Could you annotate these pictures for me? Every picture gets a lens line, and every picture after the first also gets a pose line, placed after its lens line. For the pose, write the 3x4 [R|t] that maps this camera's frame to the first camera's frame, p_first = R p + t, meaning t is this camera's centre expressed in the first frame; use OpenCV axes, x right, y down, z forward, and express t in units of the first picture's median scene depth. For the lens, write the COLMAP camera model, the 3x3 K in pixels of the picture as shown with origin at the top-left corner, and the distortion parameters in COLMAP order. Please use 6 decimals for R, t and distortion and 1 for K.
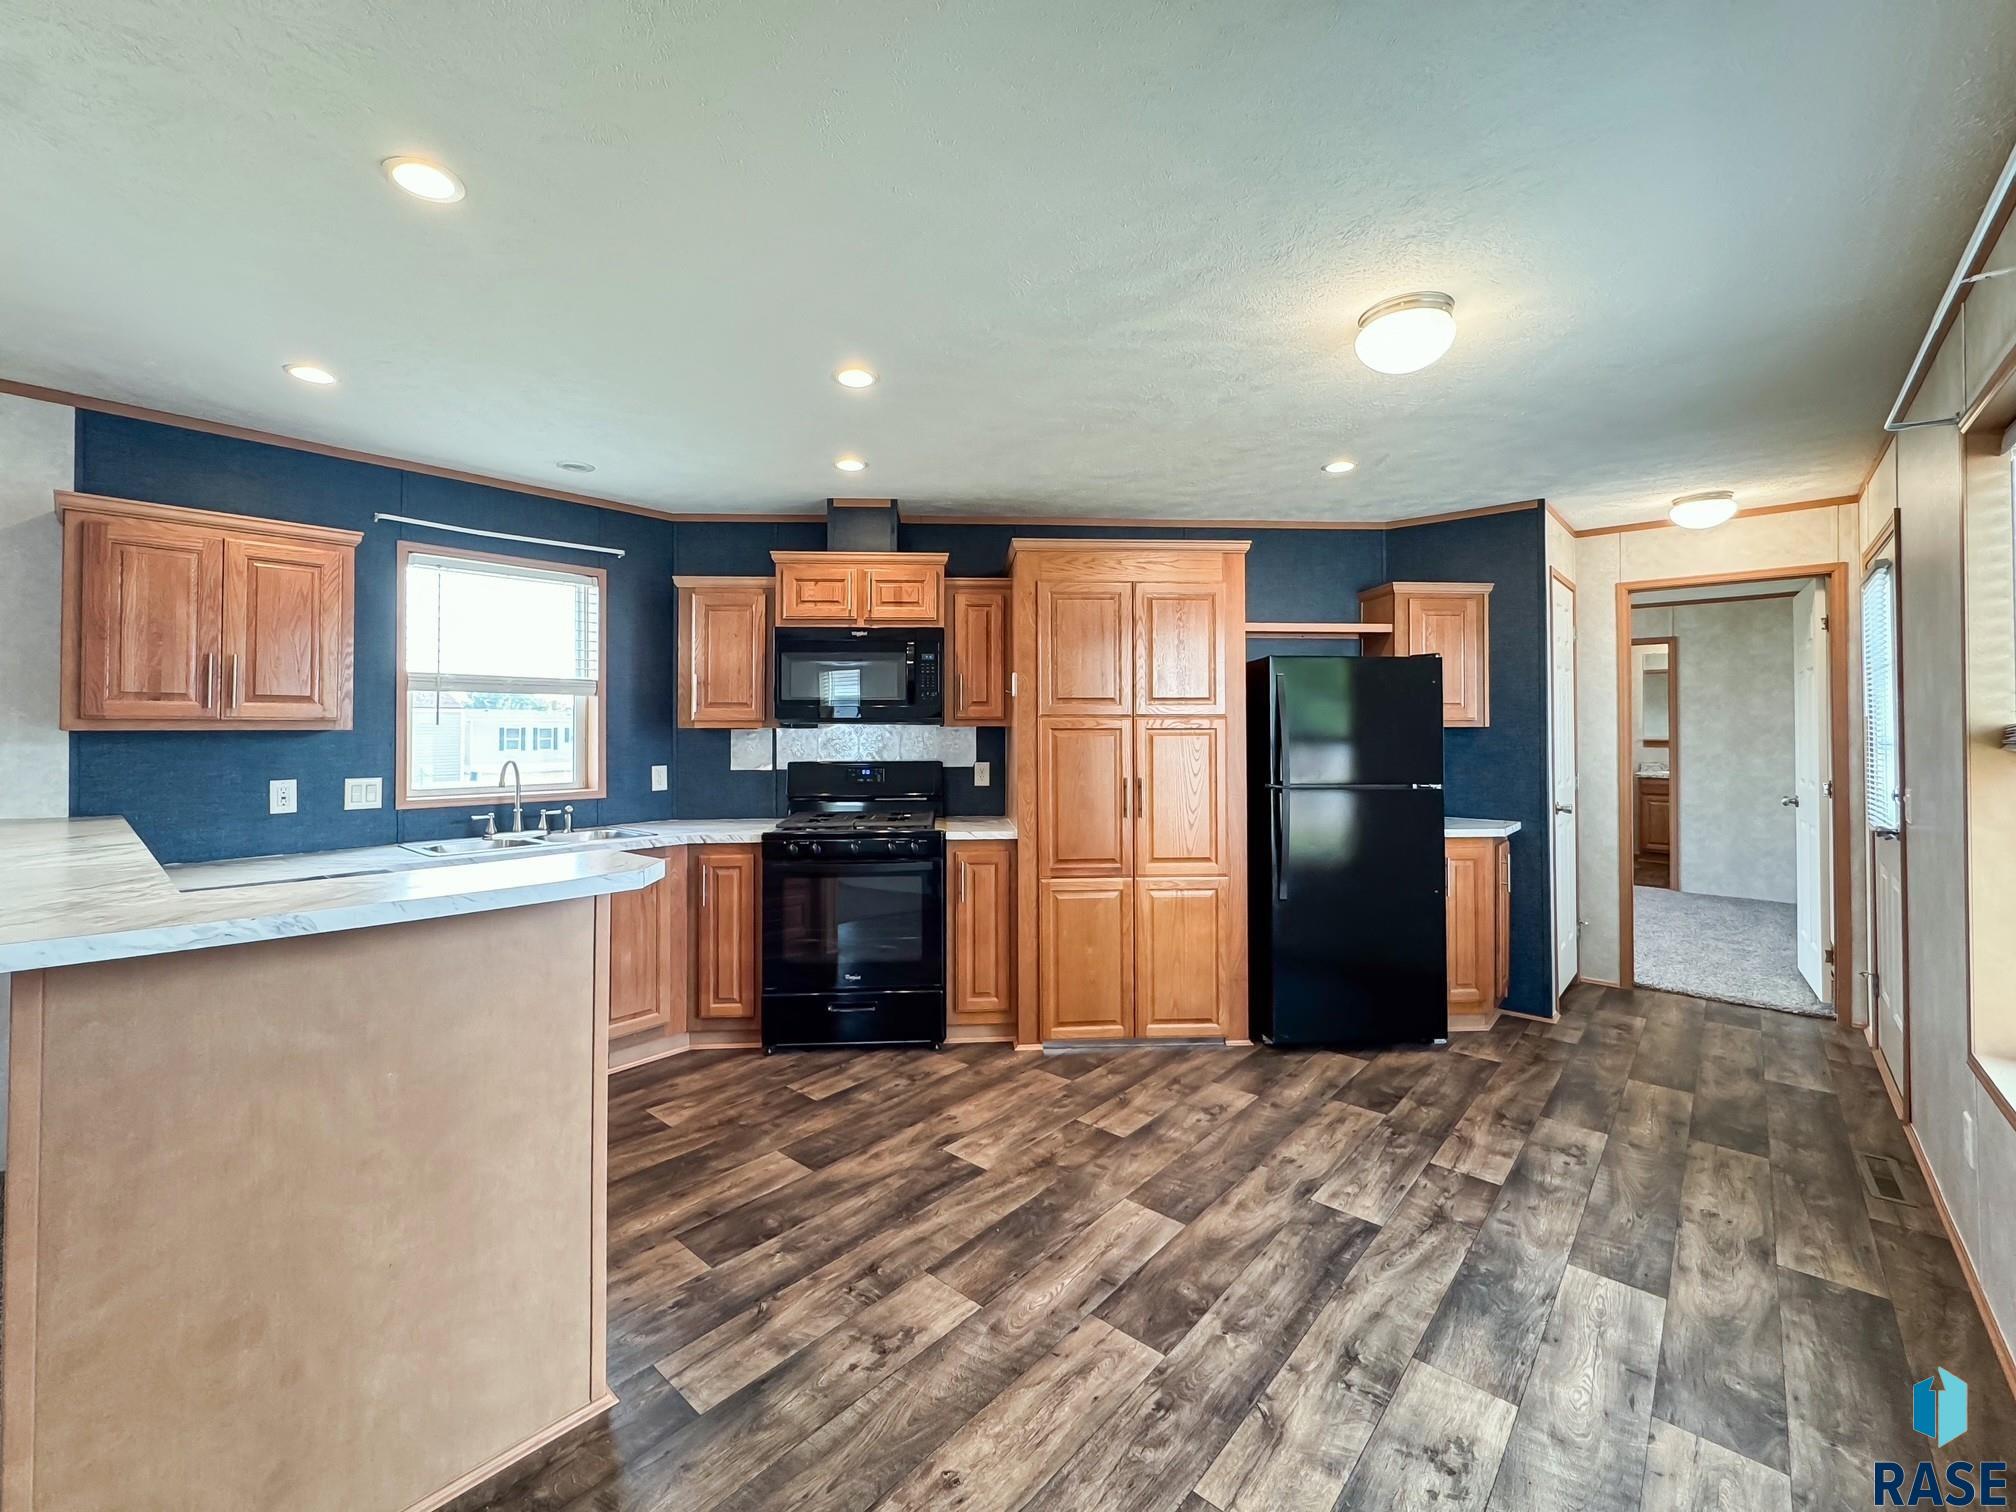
lens RADIAL K [[835.8, 0, 989.5], [0, 835.8, 716.9], [0, 0, 1]] dist [-0.001688, -0.000048]
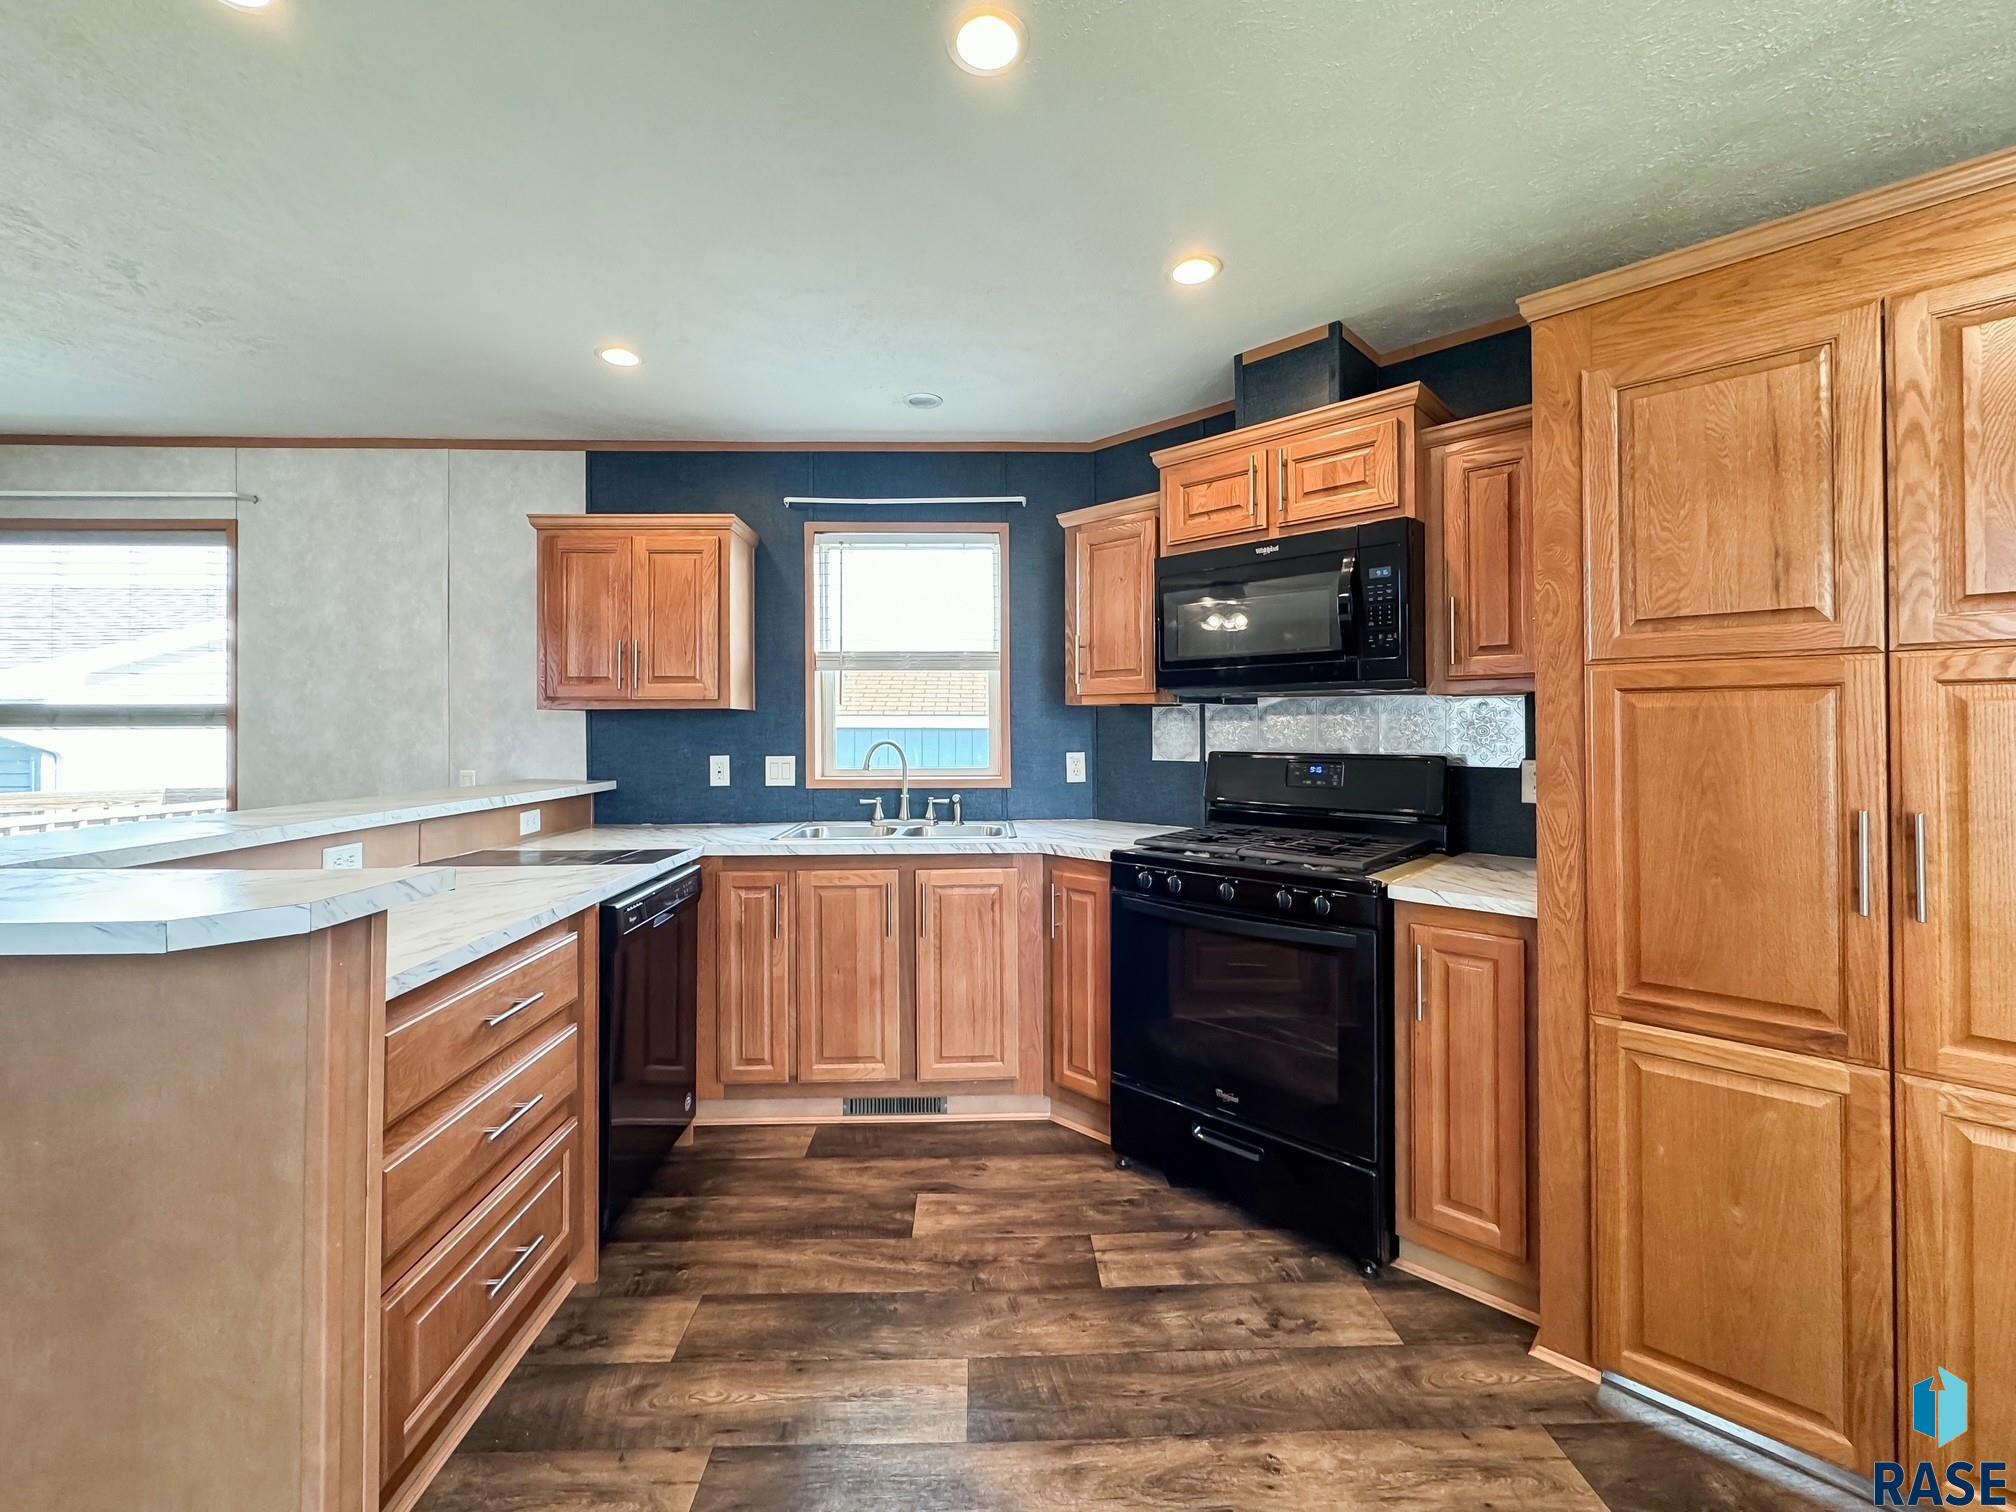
lens RADIAL K [[821.6, 0, 1006.5], [0, 821.6, 718.2], [0, 0, 1]] dist [-0.003192, -0.000108]
pose [[0.689394, -0.006125, -0.724361, 0.175444], [0.015527, 0.999859, 0.006323, 0.022908], [0.724220, -0.015606, 0.689392, 0.477885]]
